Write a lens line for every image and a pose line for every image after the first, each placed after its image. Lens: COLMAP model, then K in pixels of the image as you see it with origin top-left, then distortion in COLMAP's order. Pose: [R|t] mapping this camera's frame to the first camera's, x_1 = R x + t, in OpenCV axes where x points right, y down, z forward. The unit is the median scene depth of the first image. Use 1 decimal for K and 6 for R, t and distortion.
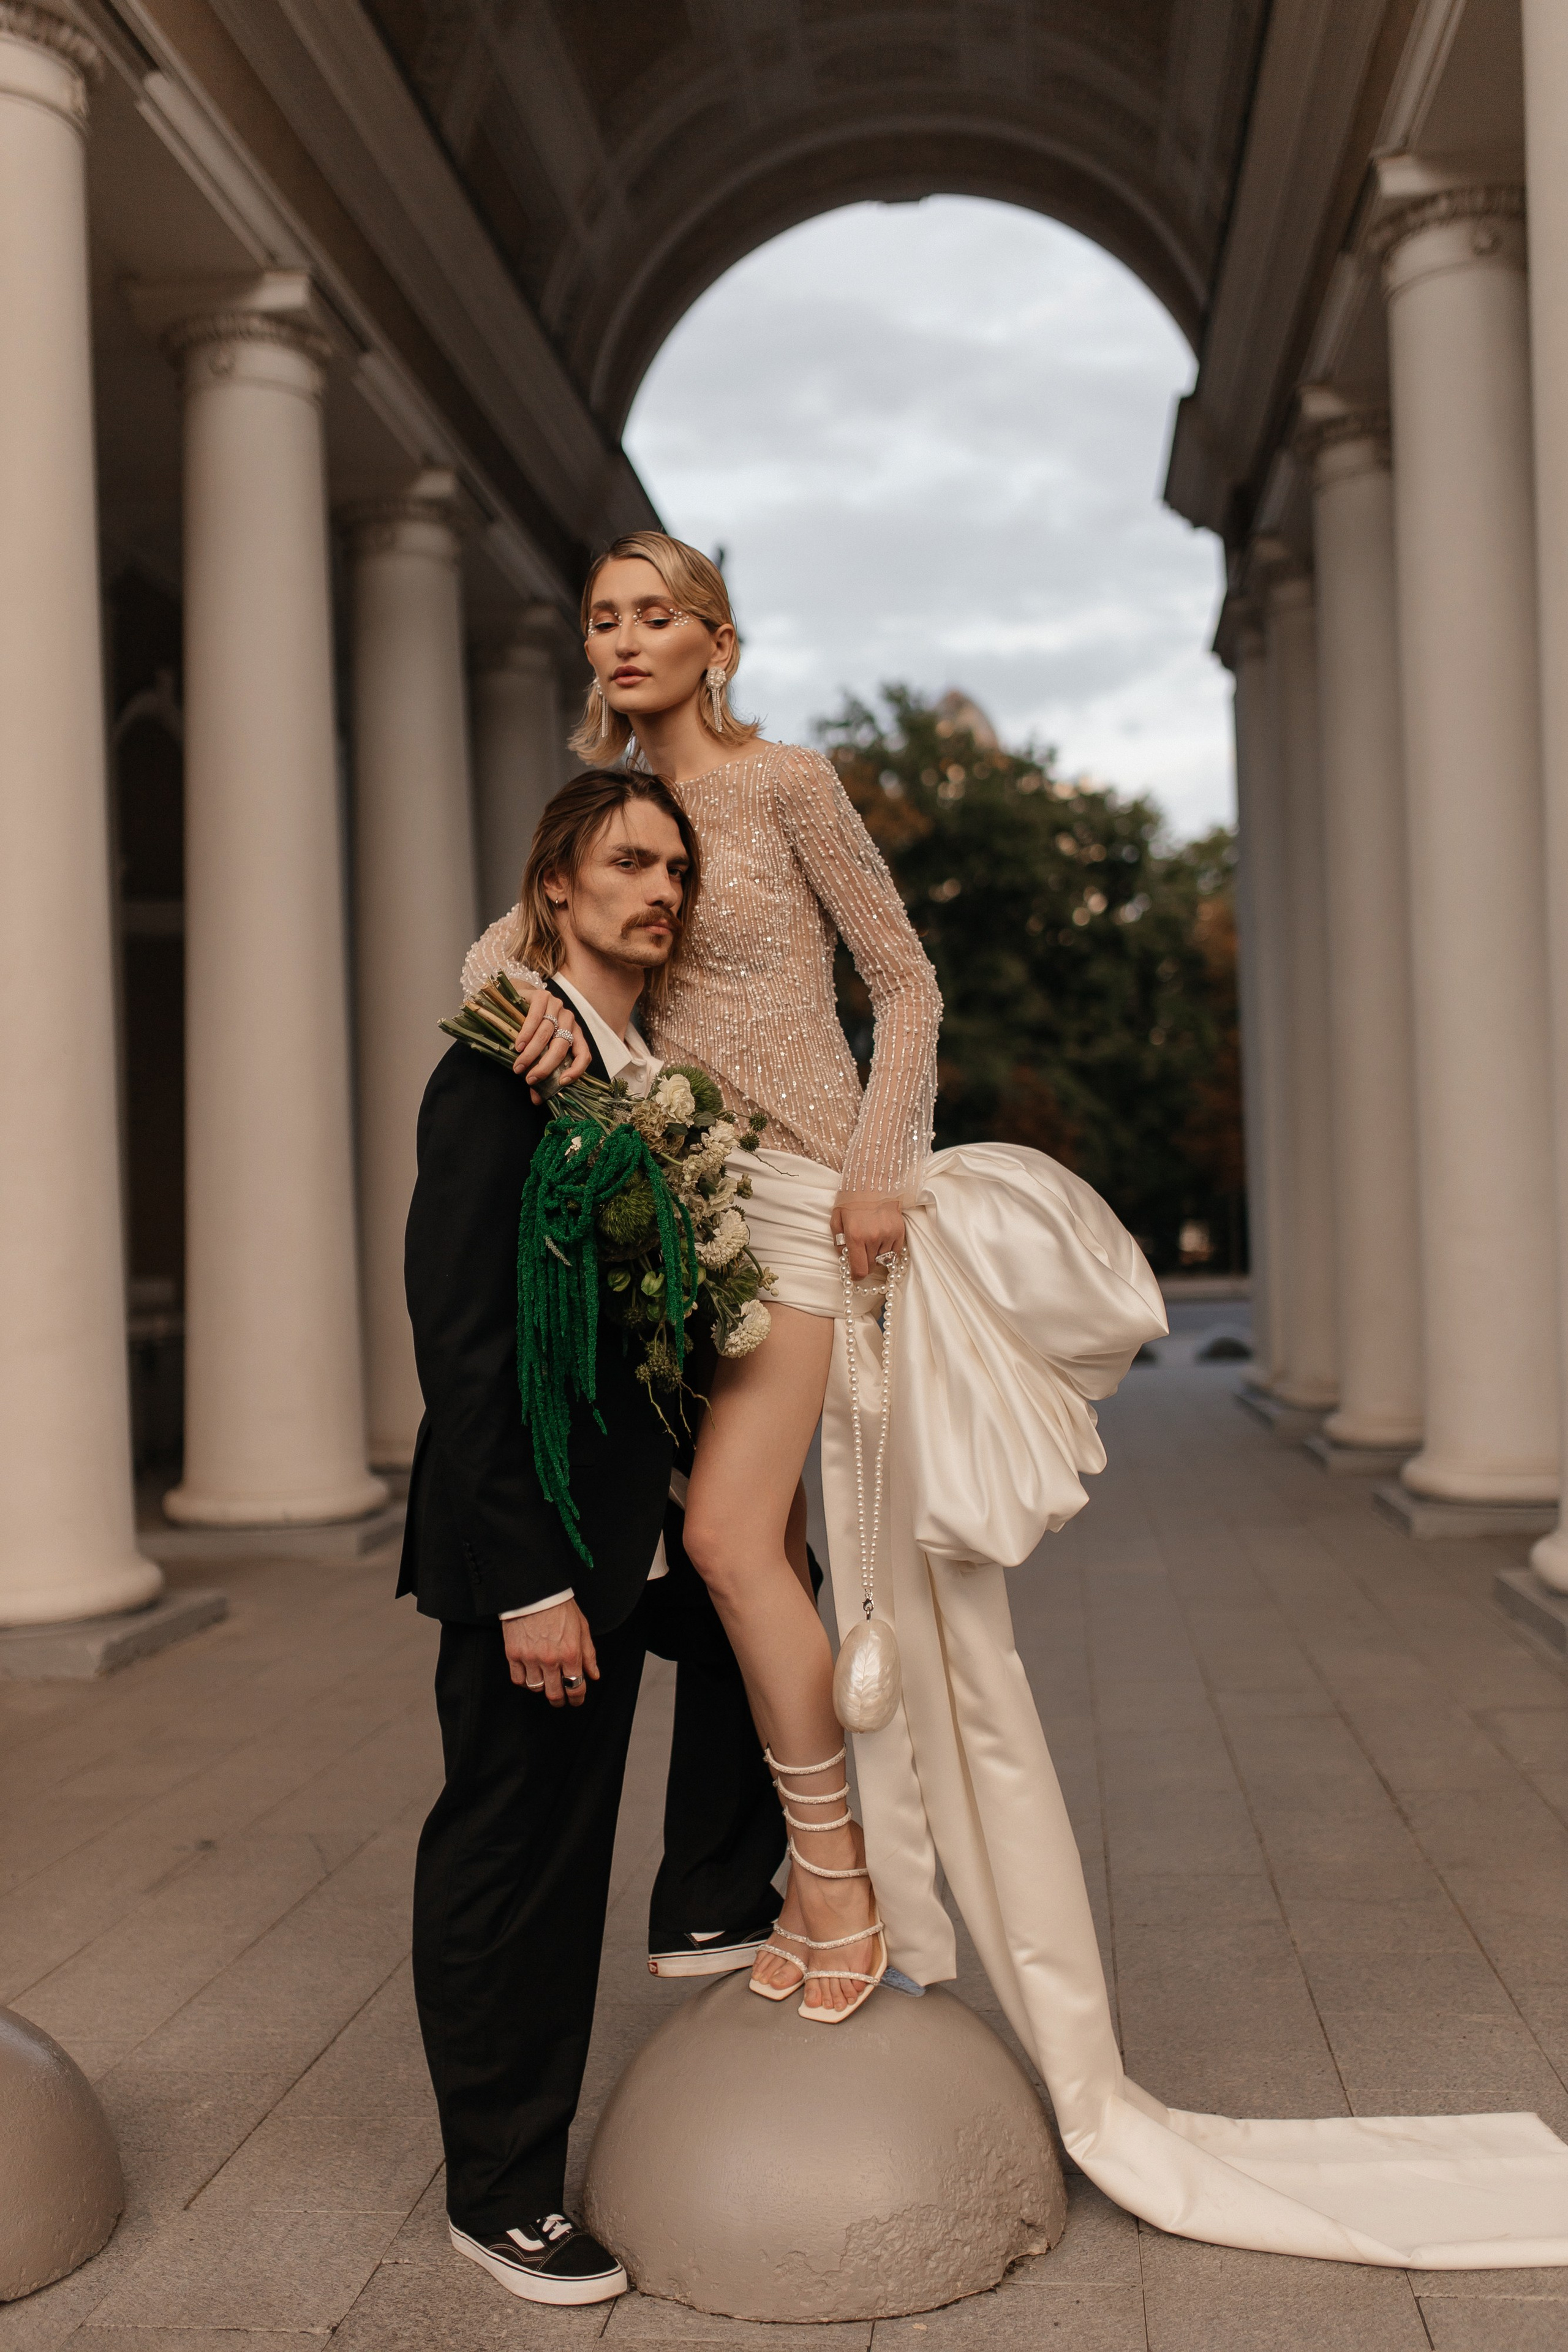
lens RADIAL K [[2280.5, 0, 780.6], [0, 2280.5, 1240.0], [0, 0, 1]] dist [0.002785, 0.007175]
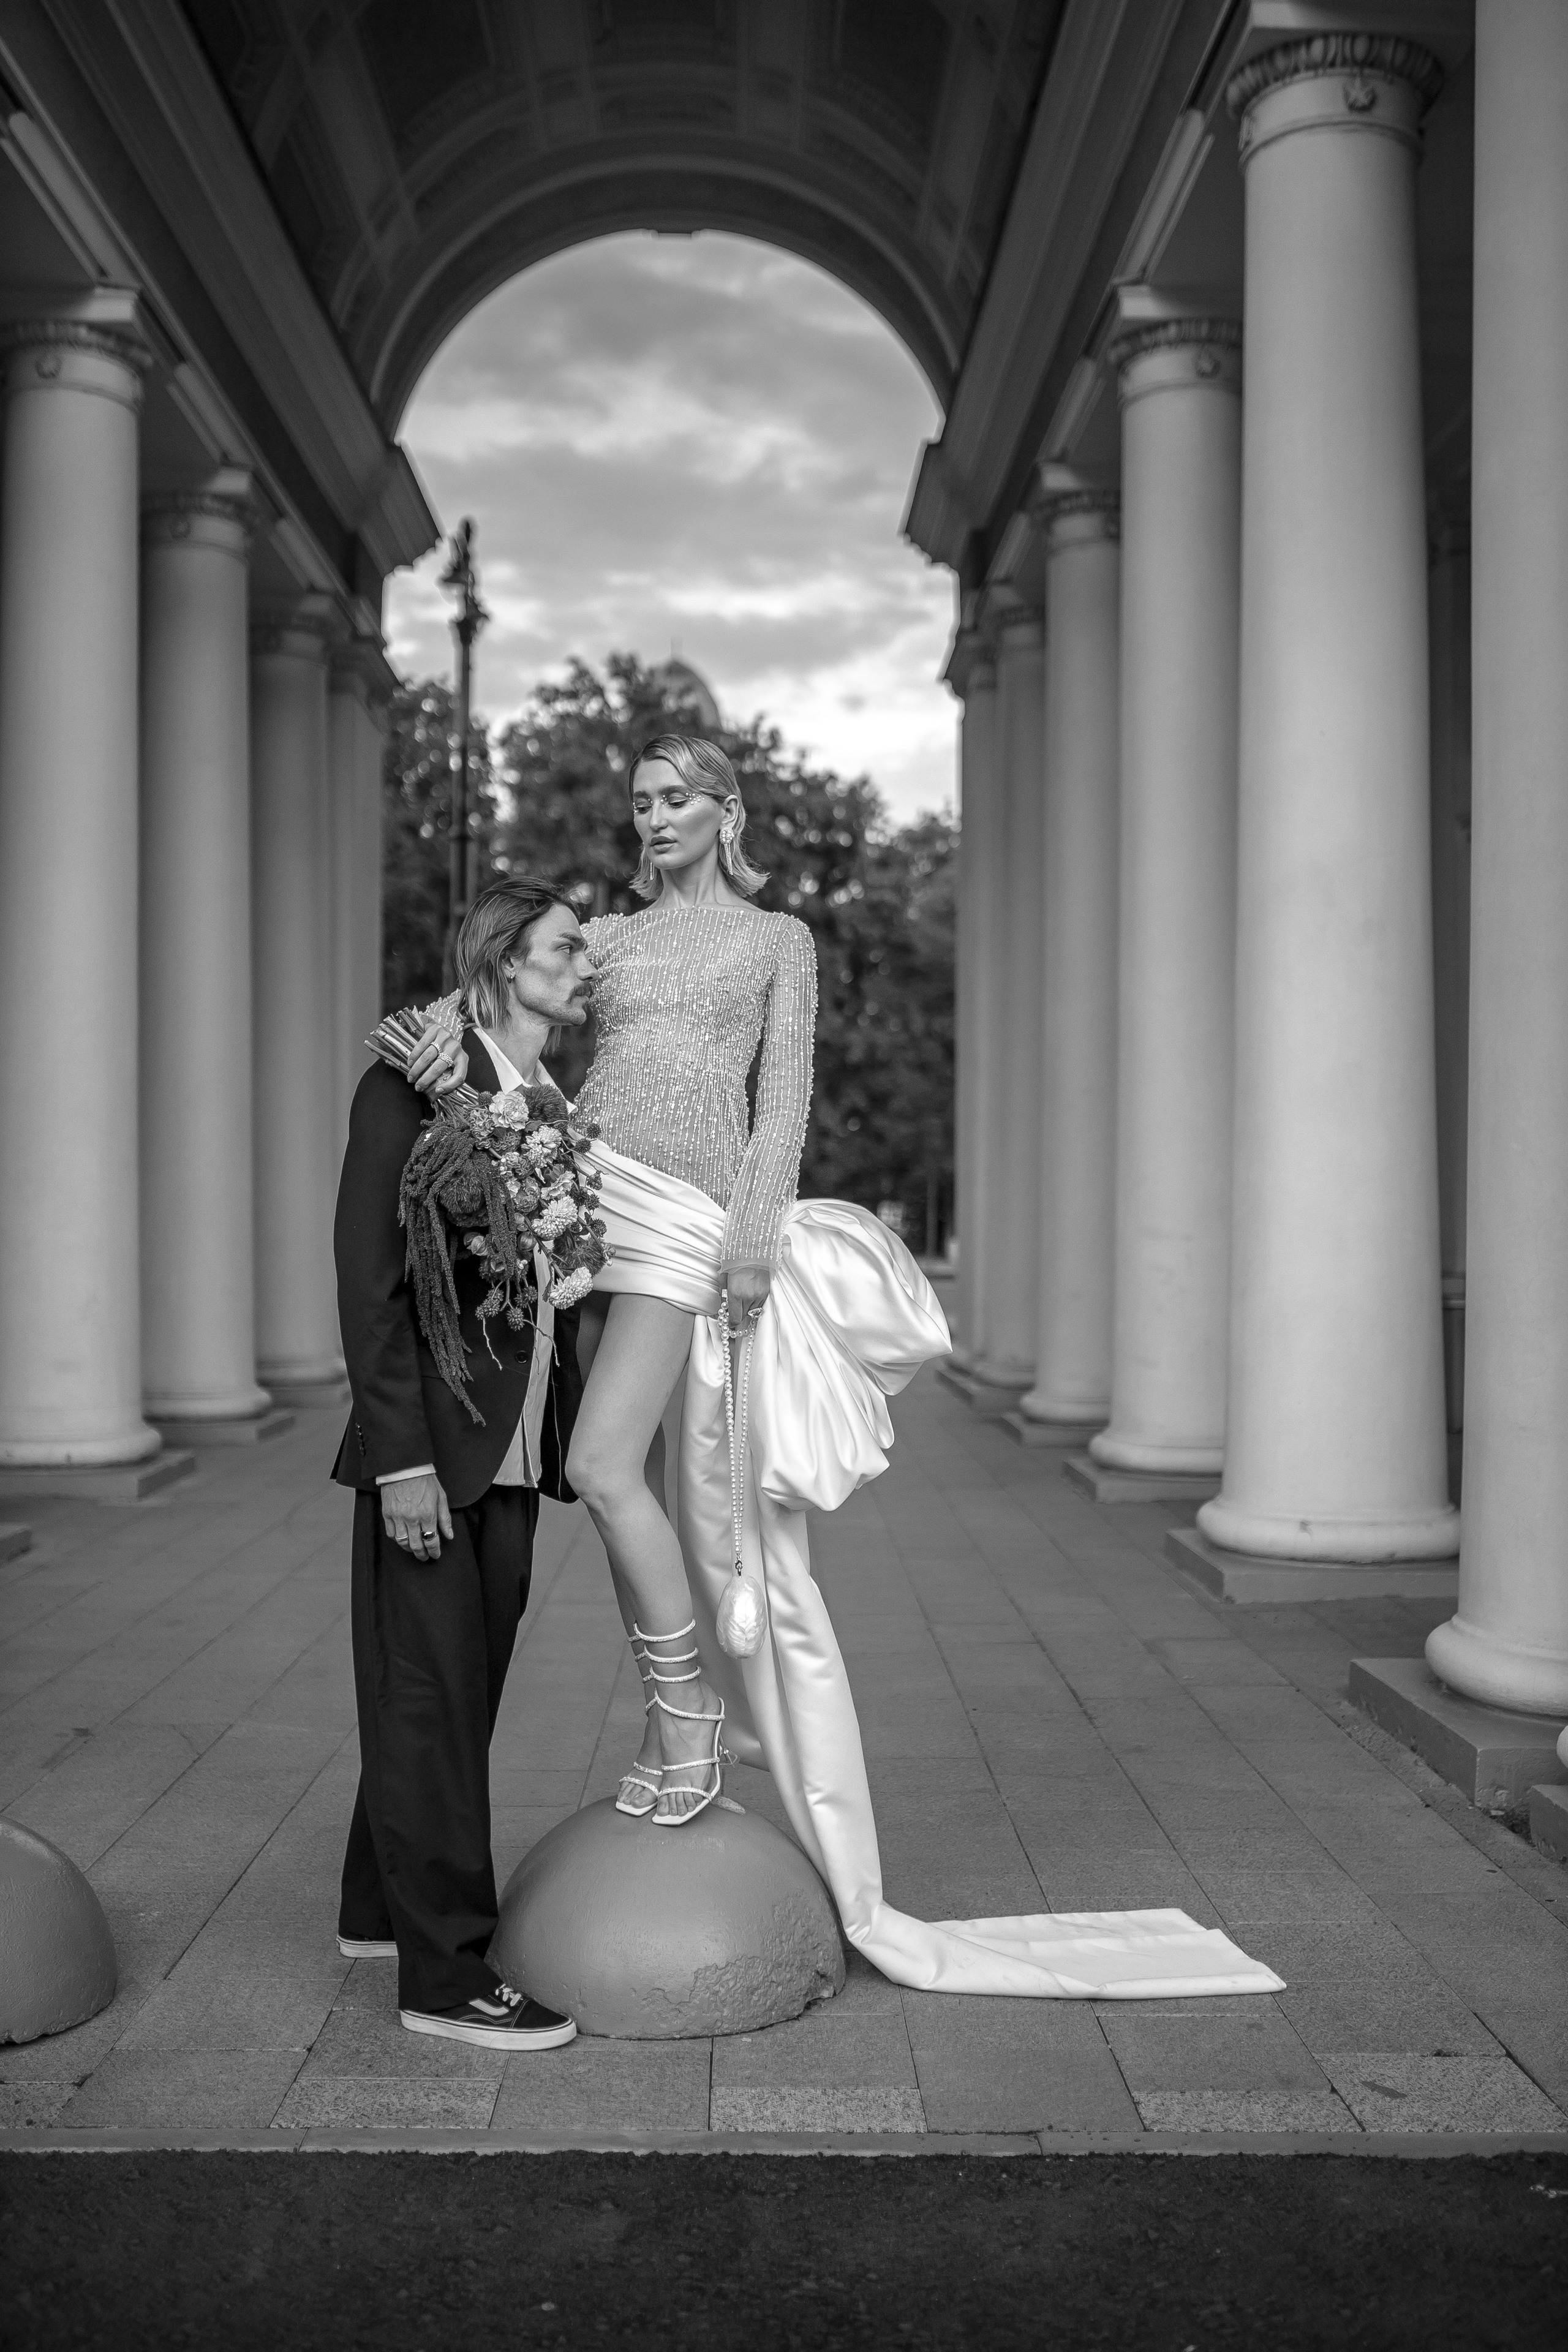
lens RADIAL K [[2280.5, 0, 780.6], [0, 2280.5, 1240.0], [0, 0, 1]] dist [0.002785, 0.007175]
pose [[0.990447, 0.039121, 0.132226, -0.034022], [-0.040993, 0.999094, 0.011464, -0.006745], [-0.131658, -0.016775, 0.991153, -0.102624]]
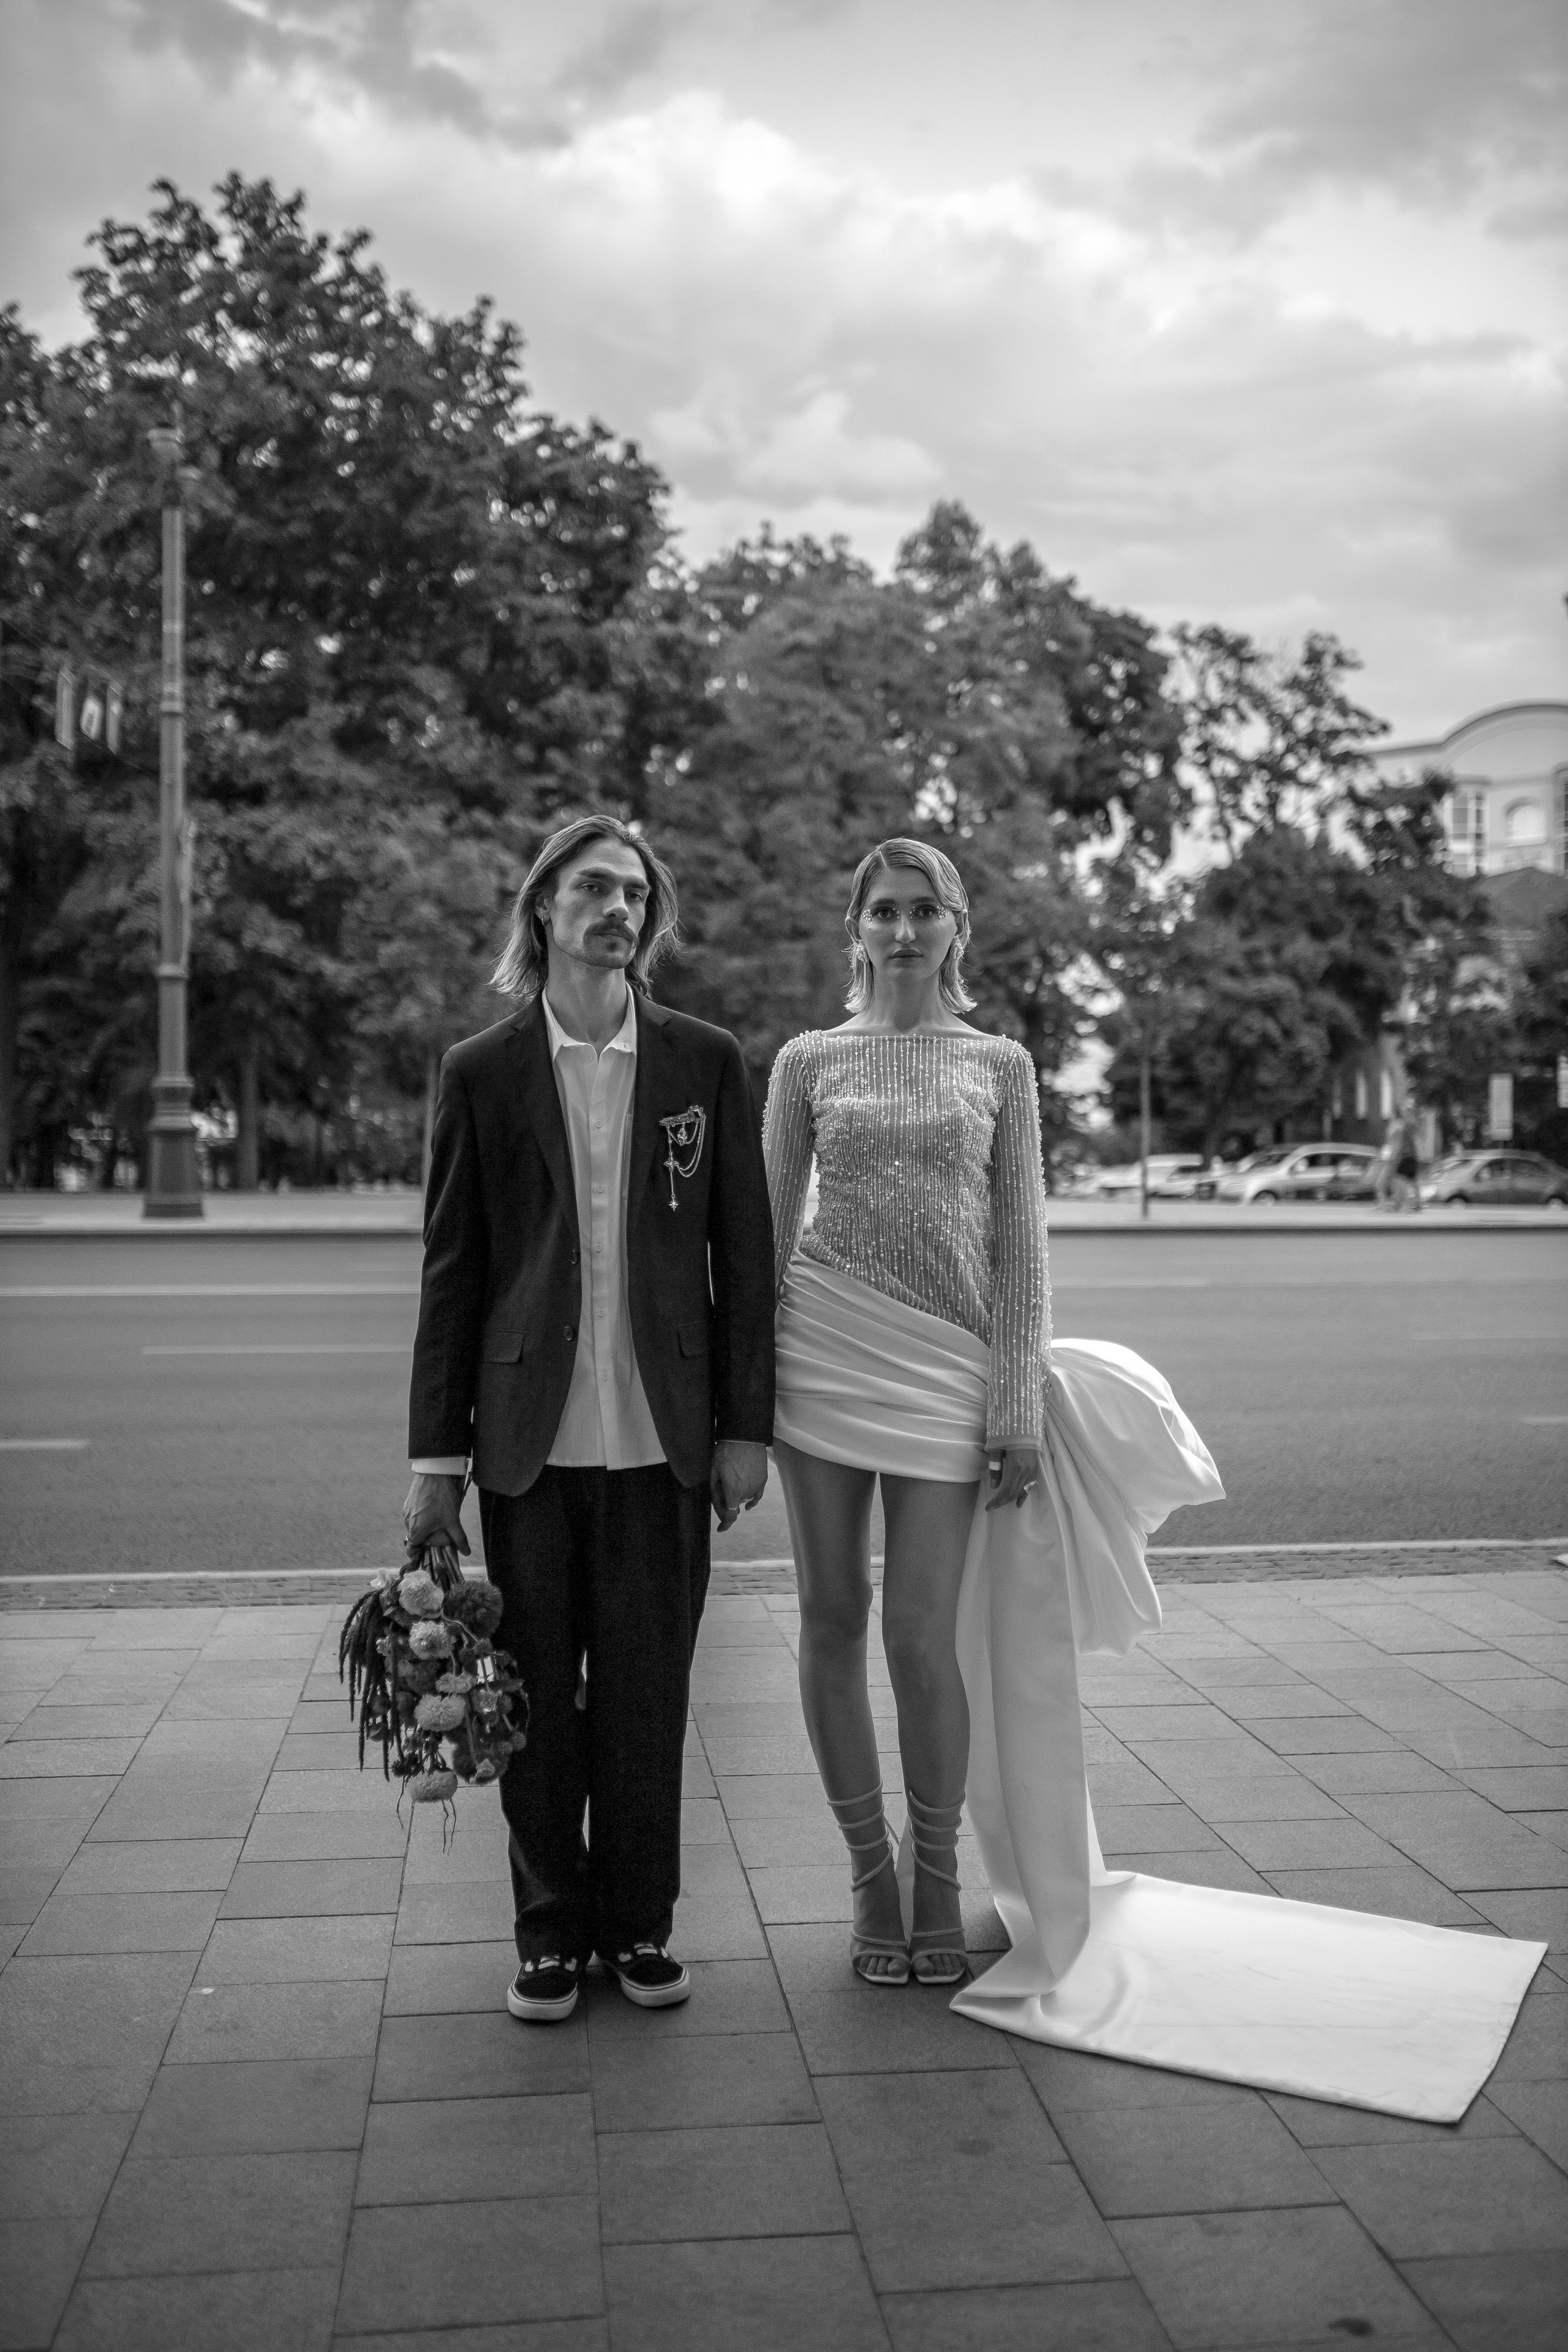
lens RADIAL K [[2319.5, 0, 784.0], [0, 2319.5, 1176.0], [0, 0, 1]] dist [-0.138003, 0.000225]
pose [[0.970726, 0.036553, 0.237392, 0.374017], [-0.041544, 0.999008, 0.016056, -0.010068], [-0.236569, -0.025448, 0.971281, 2.676181]]
